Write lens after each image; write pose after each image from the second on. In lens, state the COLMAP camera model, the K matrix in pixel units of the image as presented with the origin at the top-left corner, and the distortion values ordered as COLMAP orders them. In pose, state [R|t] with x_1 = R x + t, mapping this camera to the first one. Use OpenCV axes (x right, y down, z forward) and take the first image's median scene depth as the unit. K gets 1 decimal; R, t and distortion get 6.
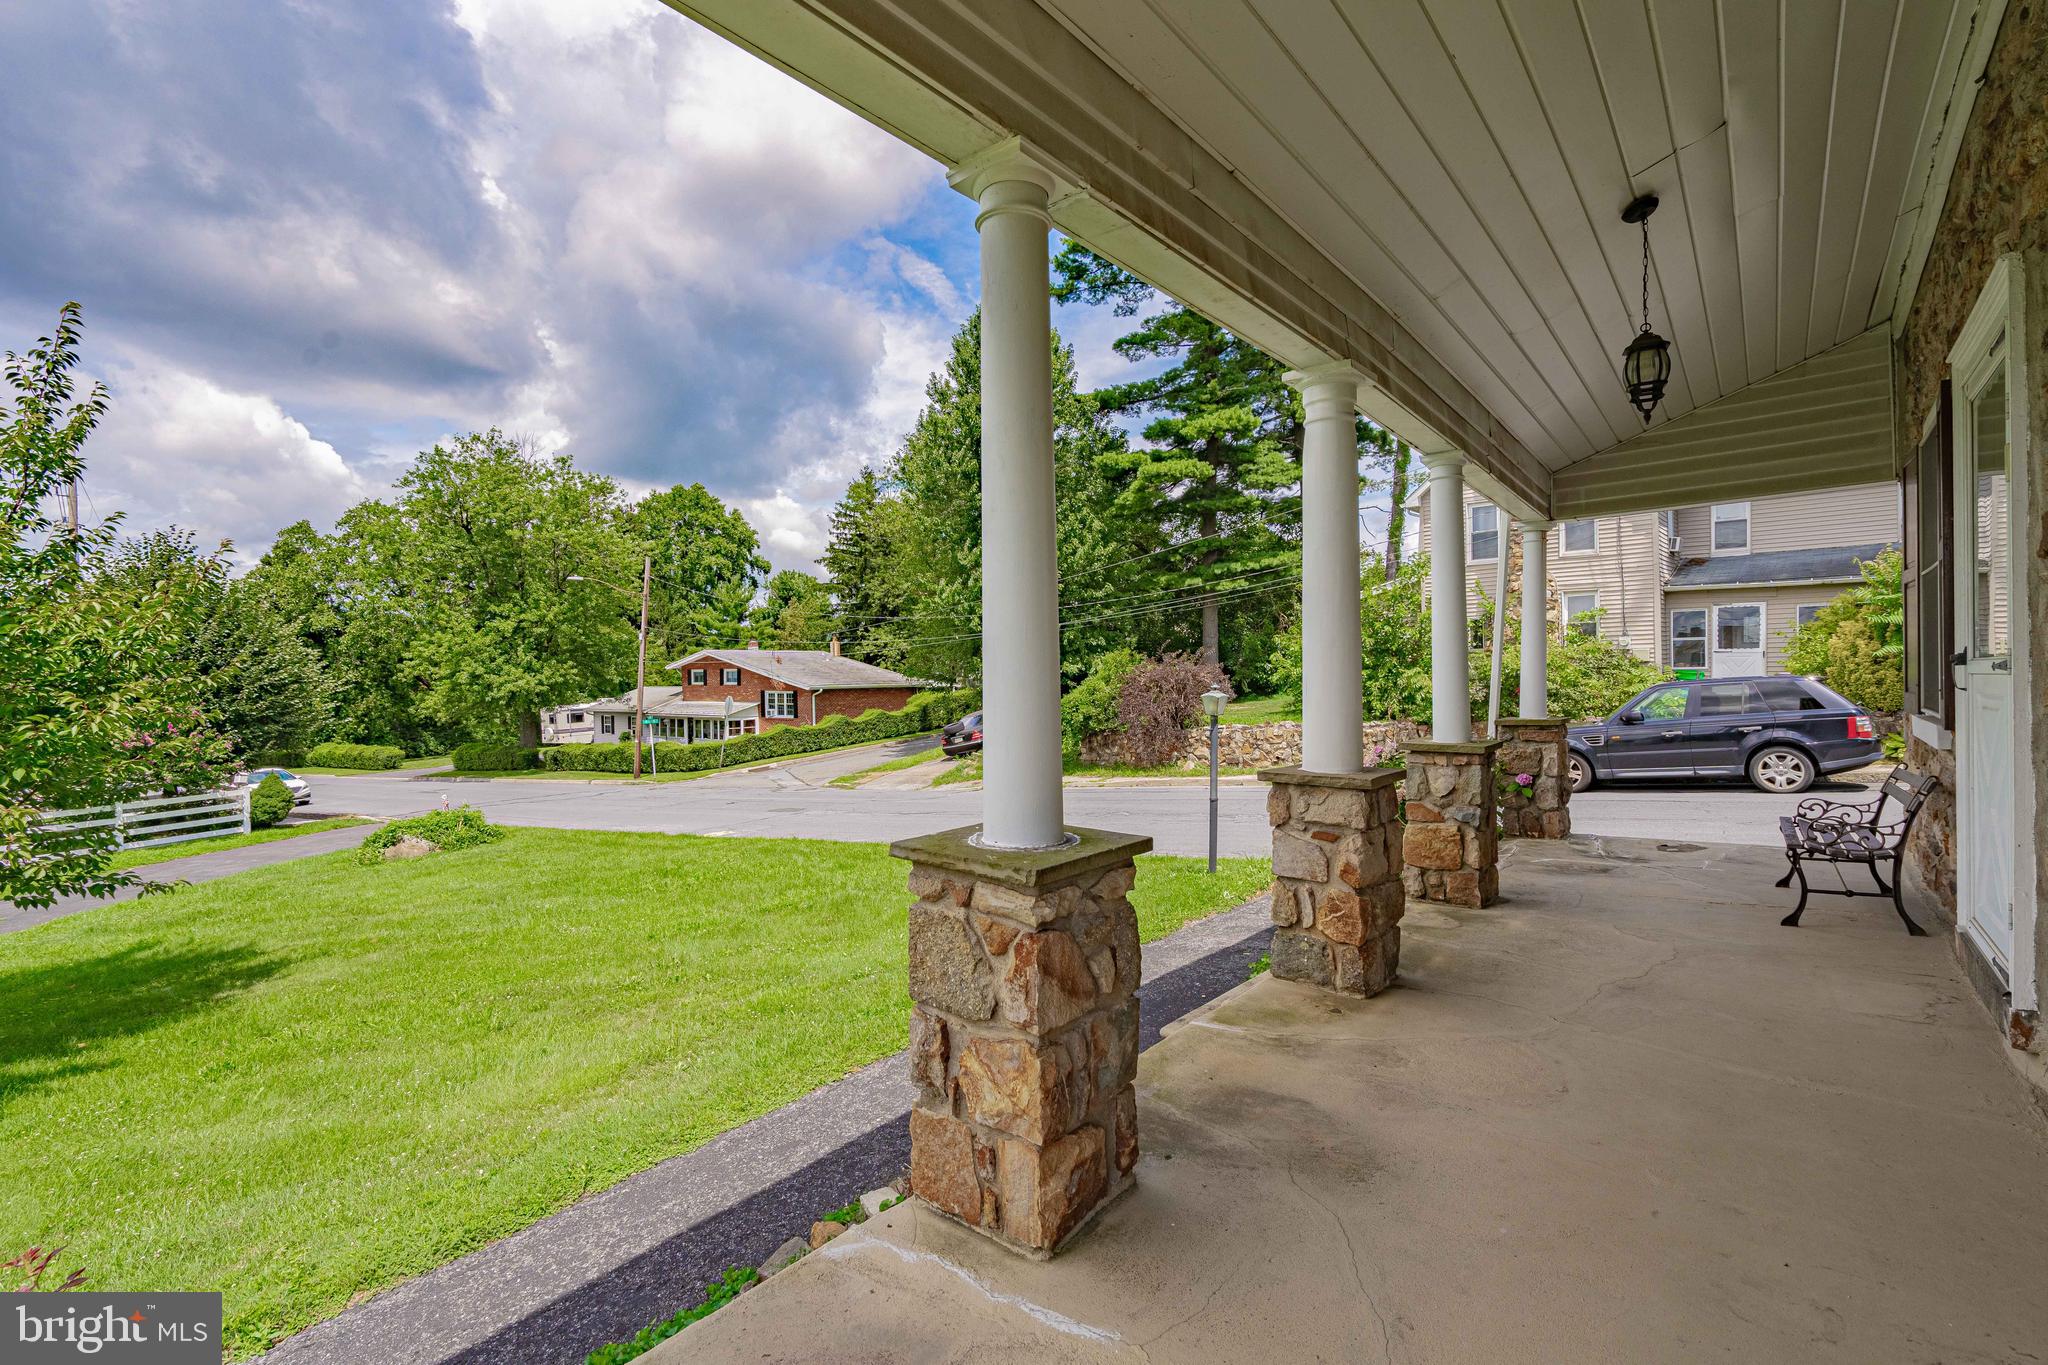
lens RADIAL K [[930.6, 0, 1034.9], [0, 930.6, 692.4], [0, 0, 1]] dist [-0.006337, 0.001676]
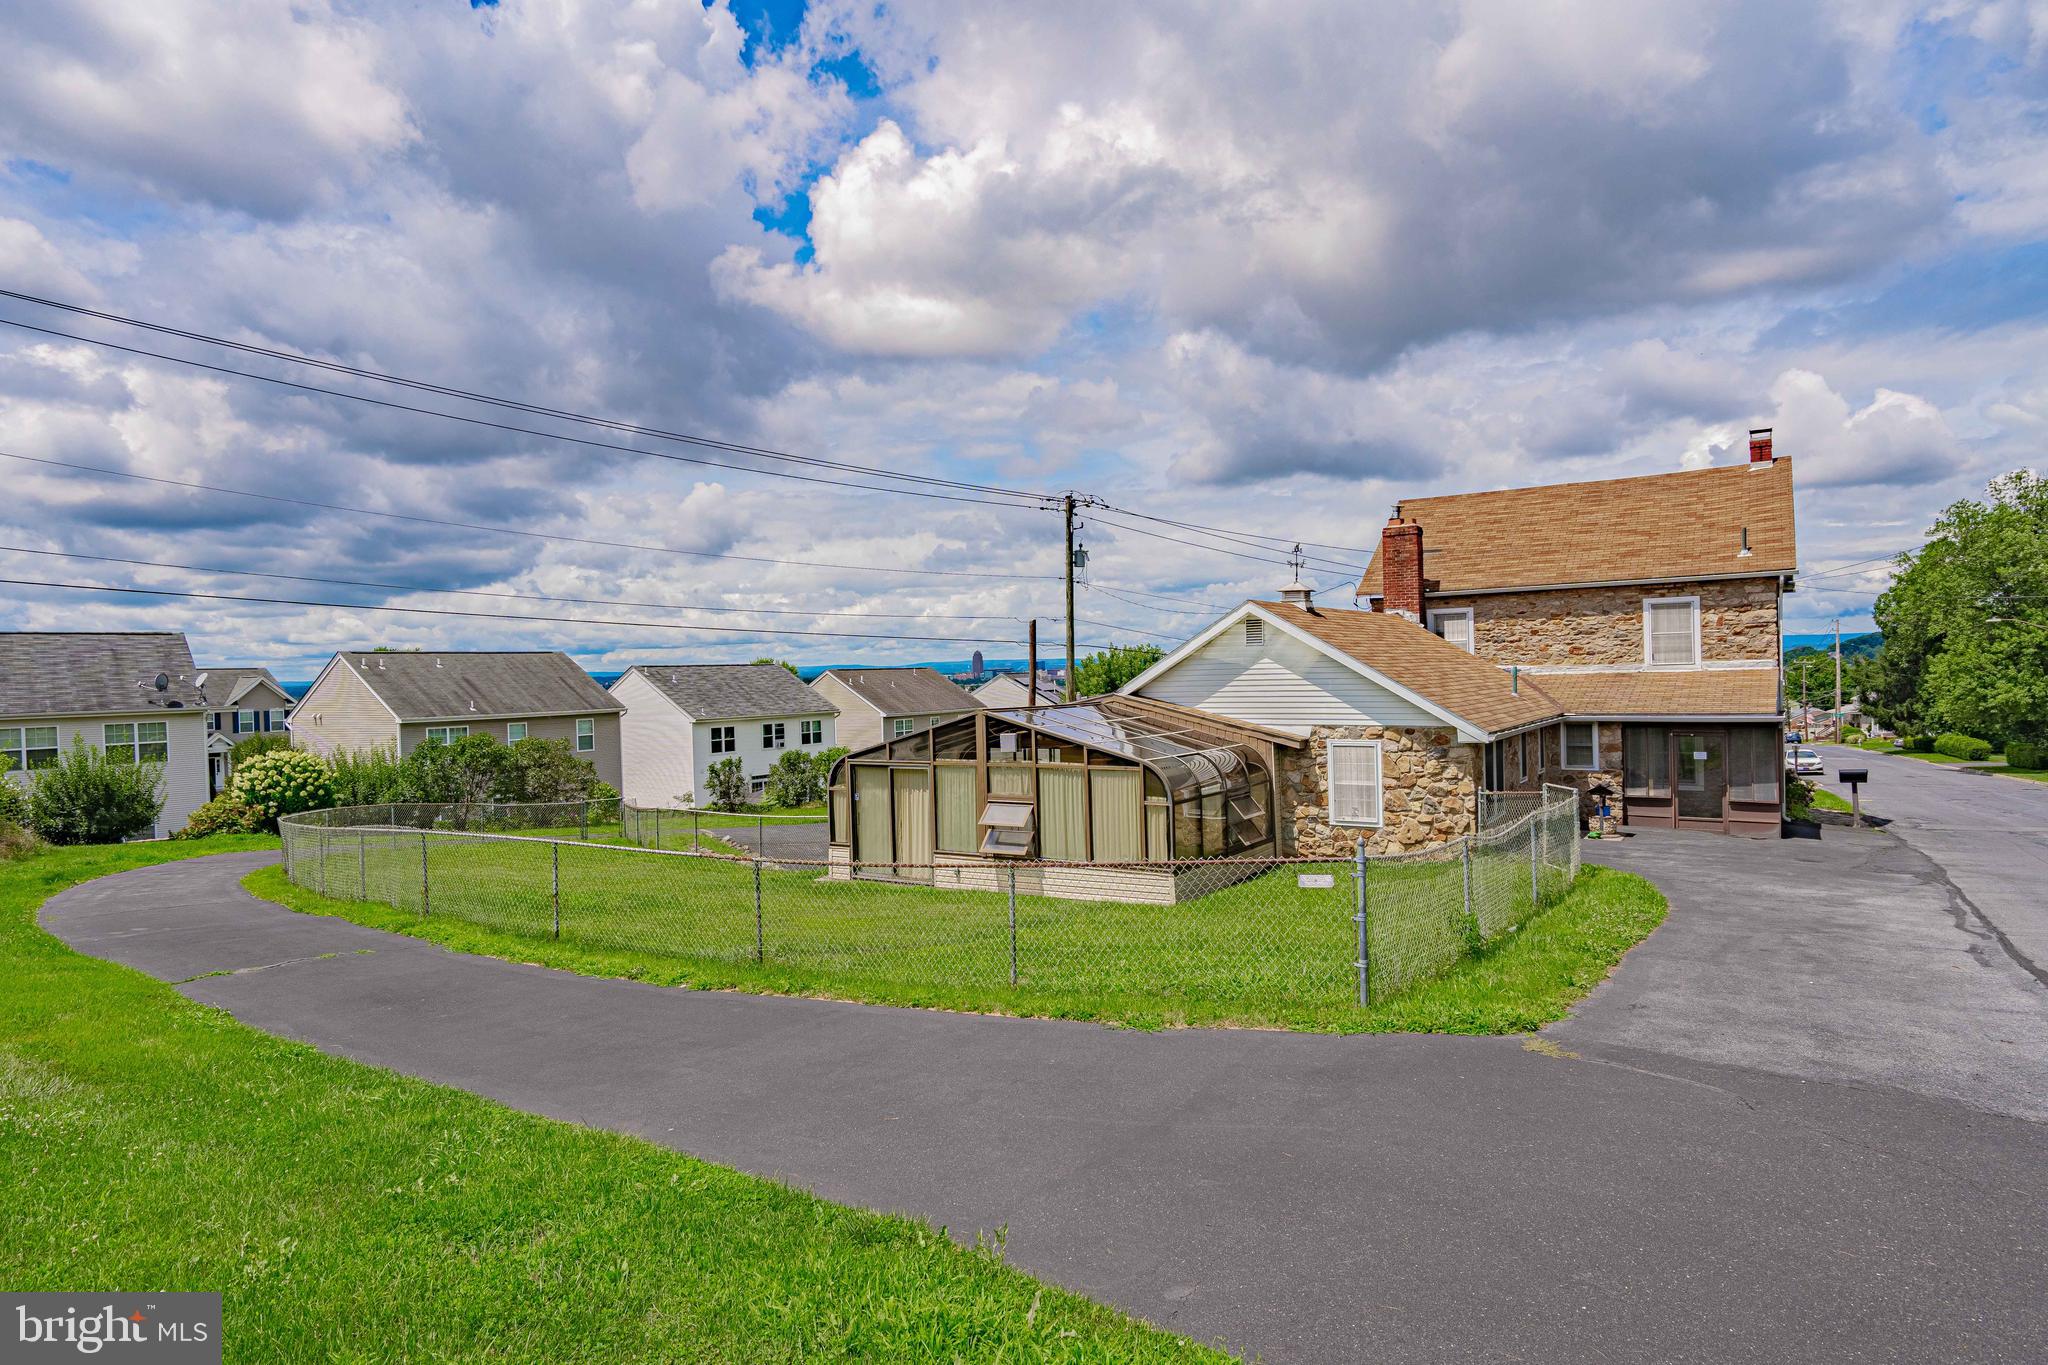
lens RADIAL K [[1111.2, 0, 1038.1], [0, 1111.2, 679.8], [0, 0, 1]] dist [0.014724, -0.002557]
pose [[0.093312, 0.016476, -0.995501, 1.338421], [0.004712, 0.999845, 0.016990, -0.106633], [0.995626, -0.006276, 0.093219, -0.662387]]
